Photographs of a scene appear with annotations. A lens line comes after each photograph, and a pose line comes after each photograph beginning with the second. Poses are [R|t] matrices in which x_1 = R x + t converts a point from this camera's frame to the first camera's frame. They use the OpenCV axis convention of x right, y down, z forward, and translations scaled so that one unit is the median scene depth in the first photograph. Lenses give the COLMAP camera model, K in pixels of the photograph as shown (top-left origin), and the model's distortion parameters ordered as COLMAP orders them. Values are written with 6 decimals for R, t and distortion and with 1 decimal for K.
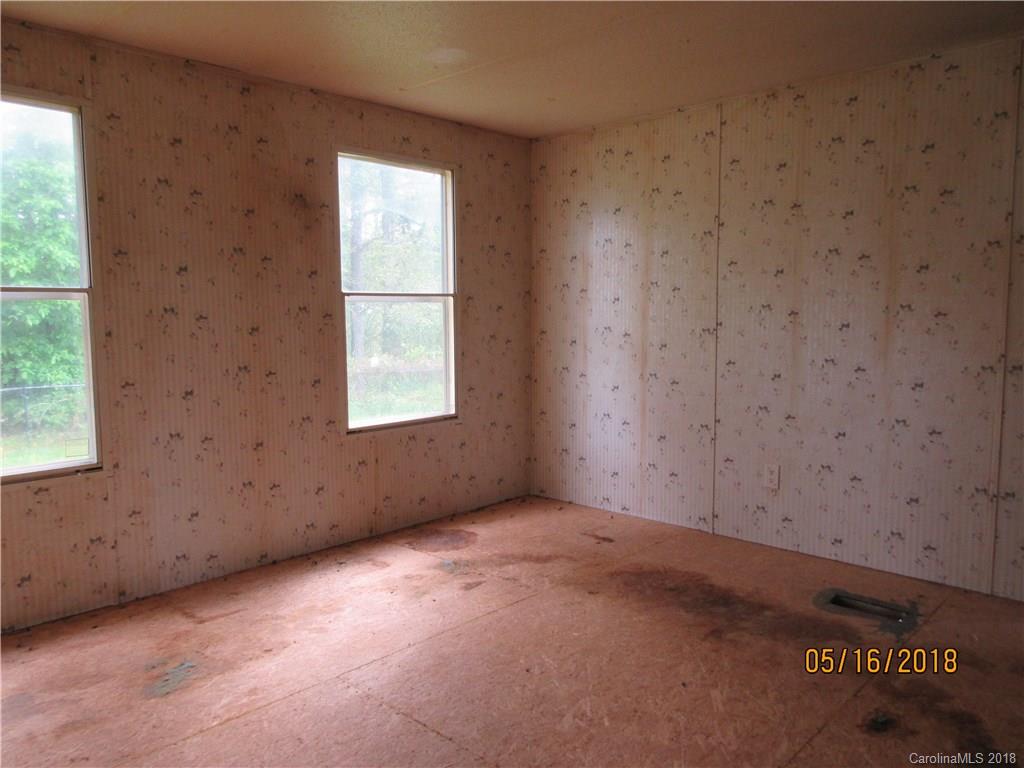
lens RADIAL K [[832.5, 0, 513.8], [0, 832.5, 377.1], [0, 0, 1]] dist [-0.007318, 0.004335]
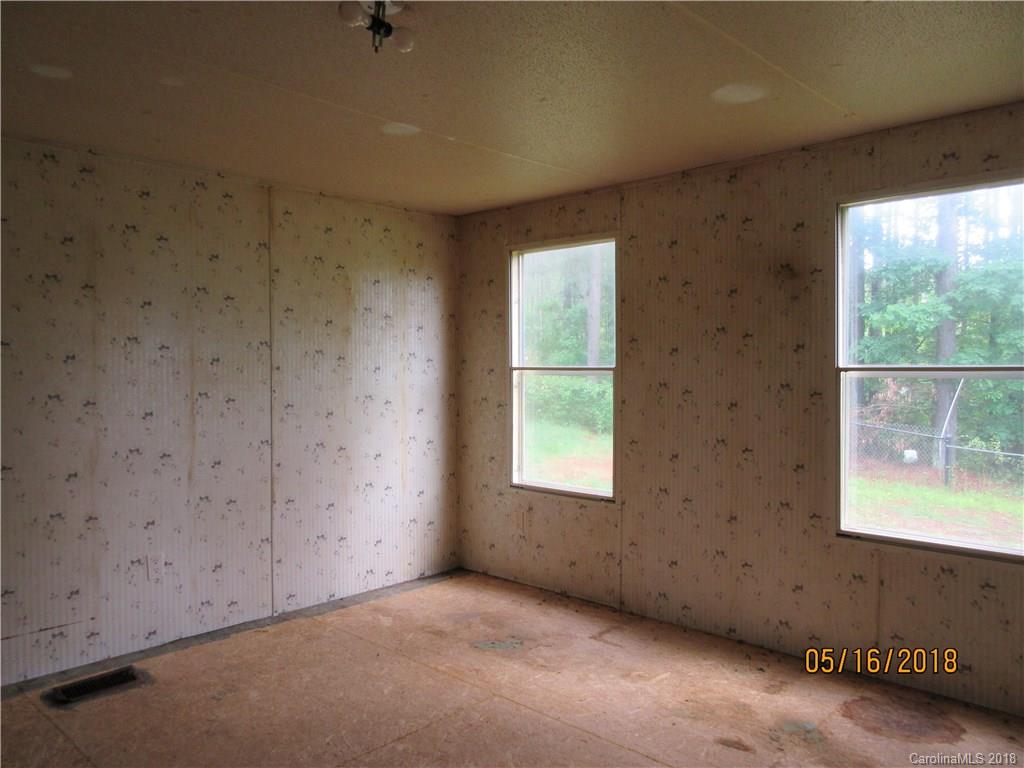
lens RADIAL K [[772.3, 0, 513.5], [0, 772.3, 381.9], [0, 0, 1]] dist [-0.006803, 0.019040]
pose [[-0.053793, 0.016174, -0.998421, 0.659291], [-0.085066, 0.996160, 0.020721, -0.082798], [0.994922, 0.086046, -0.052210, 0.784273]]
